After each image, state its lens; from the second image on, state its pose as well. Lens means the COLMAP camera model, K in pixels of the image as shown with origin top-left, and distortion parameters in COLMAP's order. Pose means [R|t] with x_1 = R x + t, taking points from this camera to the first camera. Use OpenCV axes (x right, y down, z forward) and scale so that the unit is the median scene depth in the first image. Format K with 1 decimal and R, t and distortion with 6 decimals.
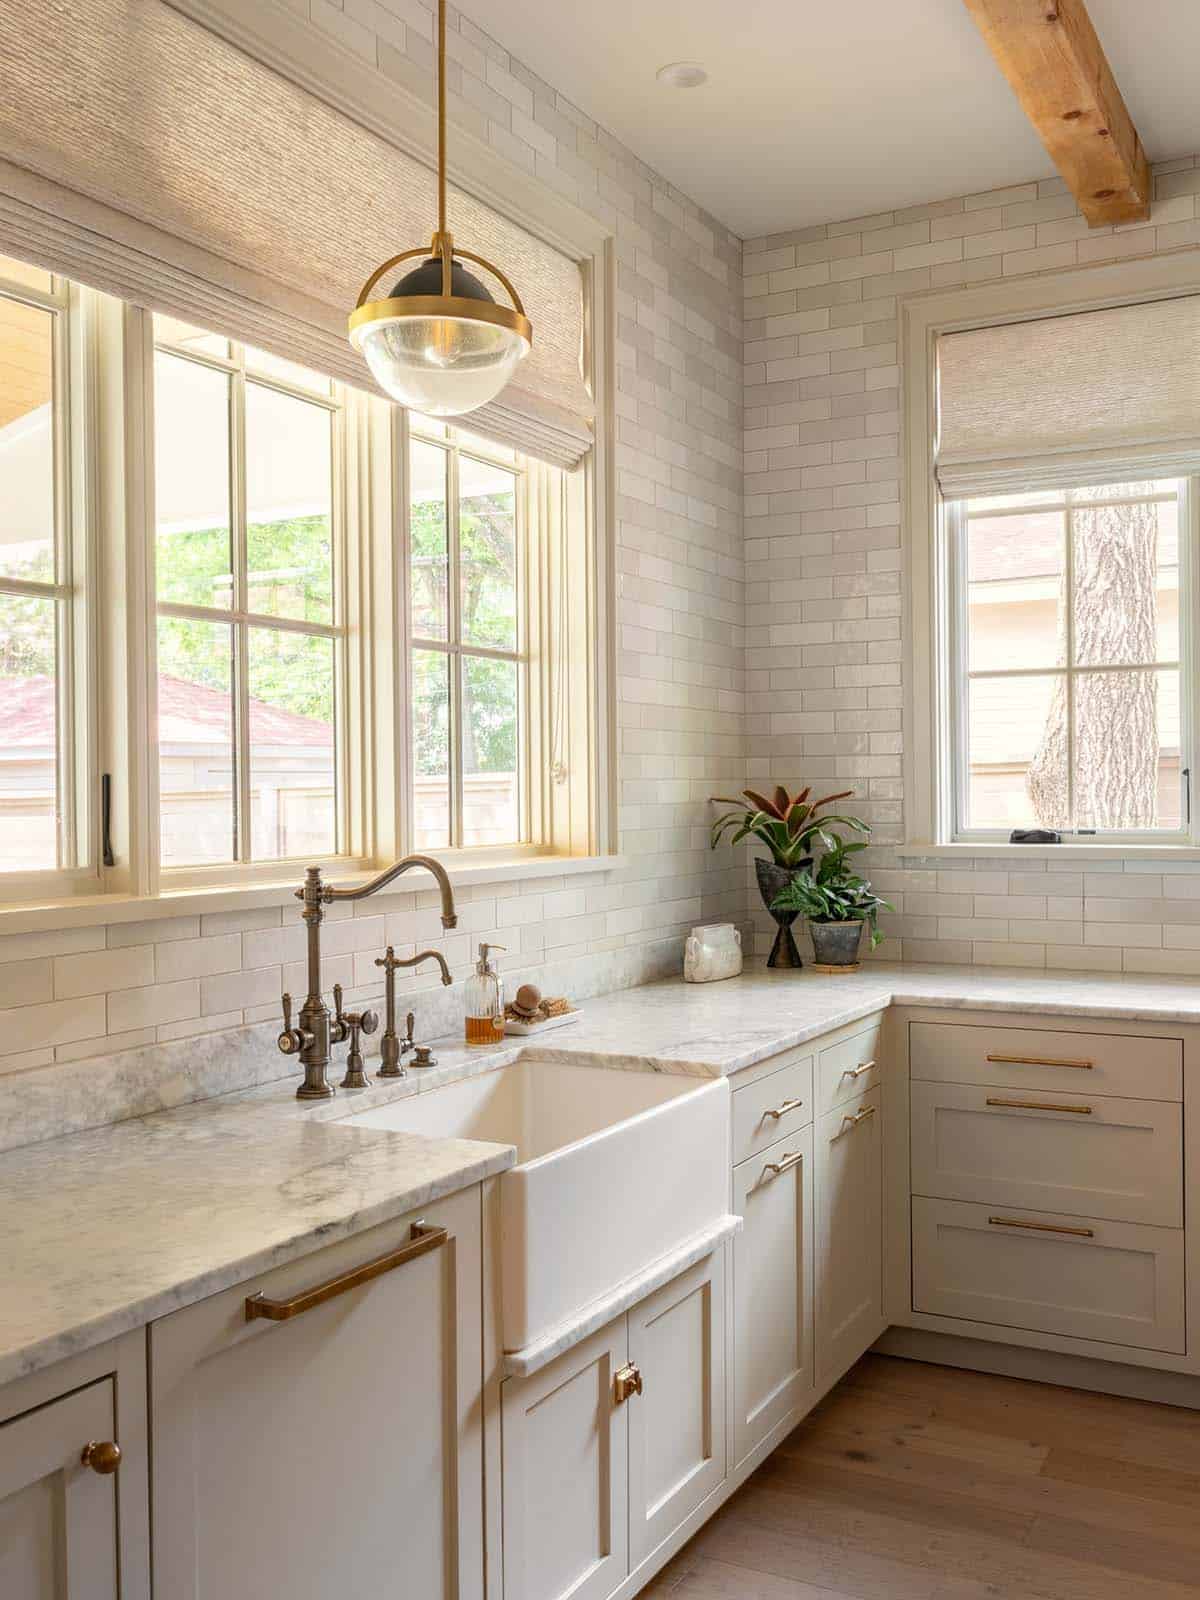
lens RADIAL K [[1486.8, 0, 600.0], [0, 1486.8, 800.0], [0, 0, 1]] dist [0.027201, 0.005228]
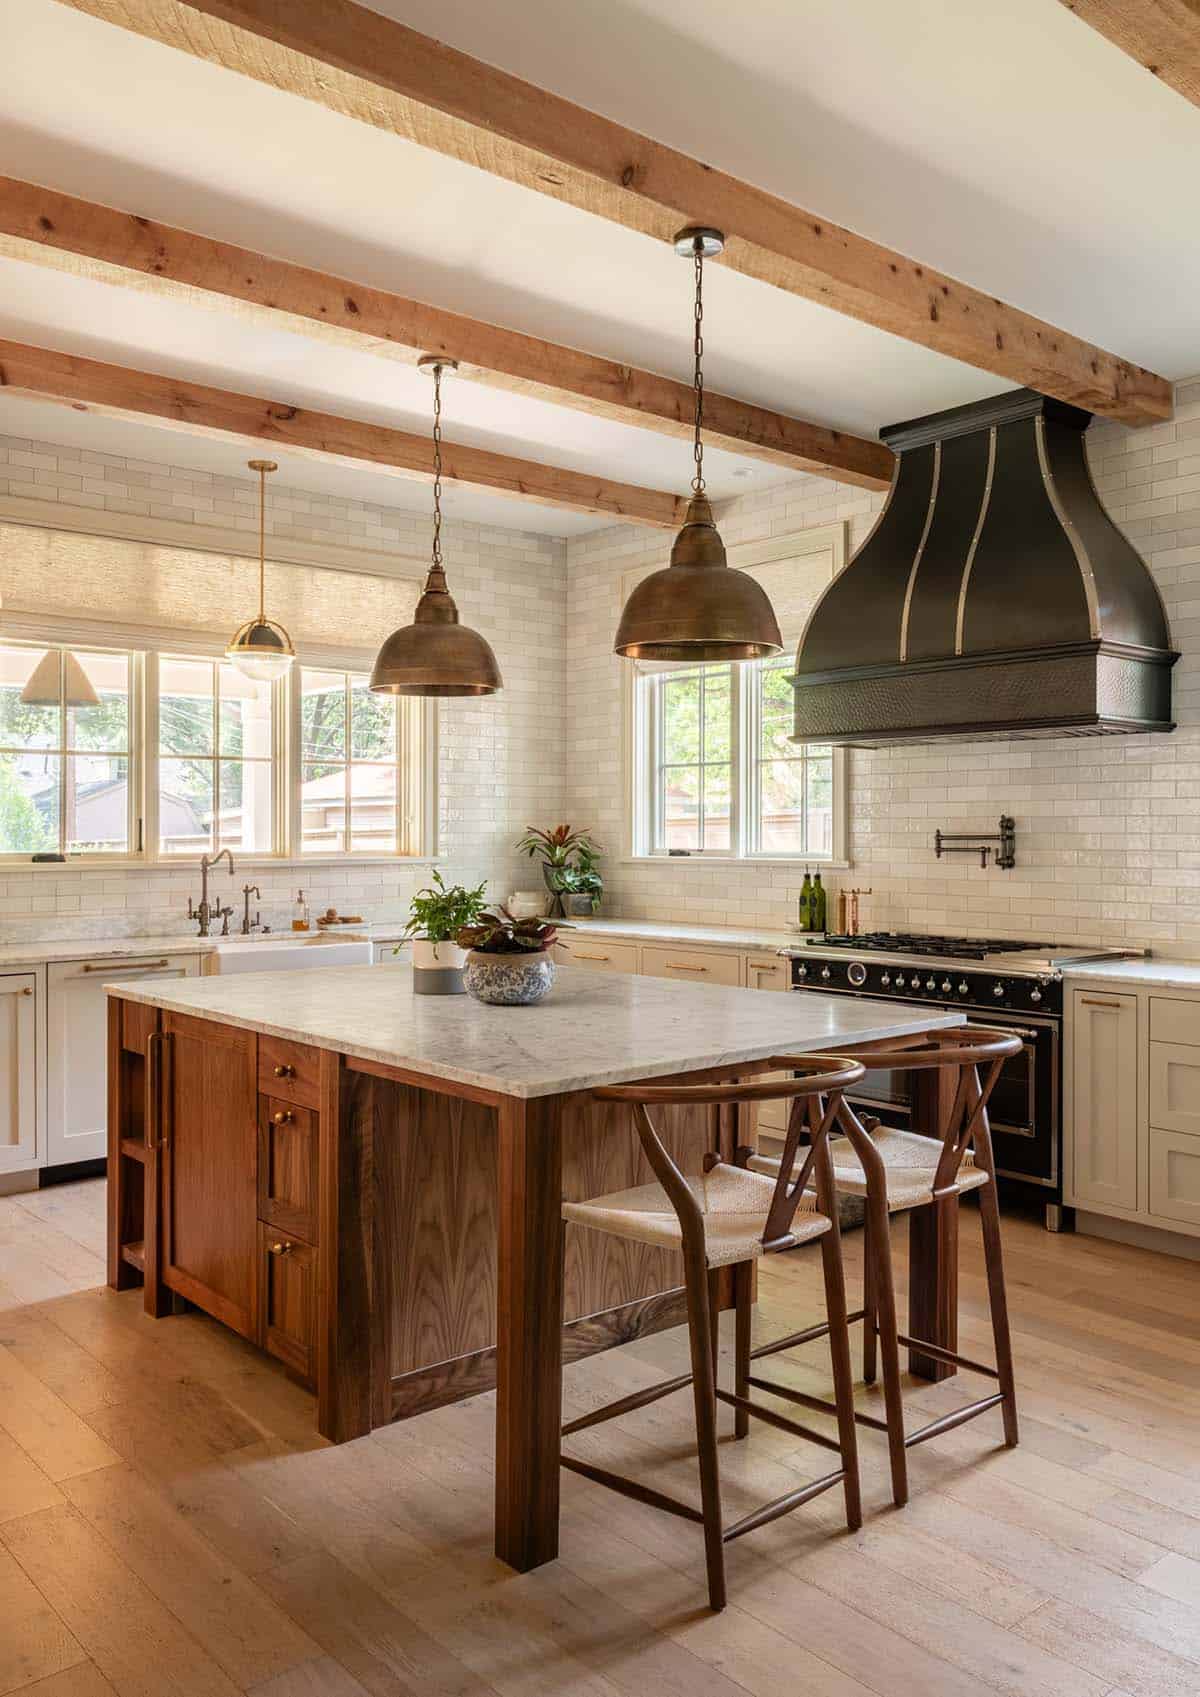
lens RADIAL K [[1264.3, 0, 600.0], [0, 1264.3, 848.5], [0, 0, 1]] dist [-0.000902, 0.000446]
pose [[0.940443, 0.012631, -0.339715, 1.164433], [-0.008973, 0.999884, 0.012336, 0.001290], [0.339832, -0.008553, 0.940447, -0.856213]]
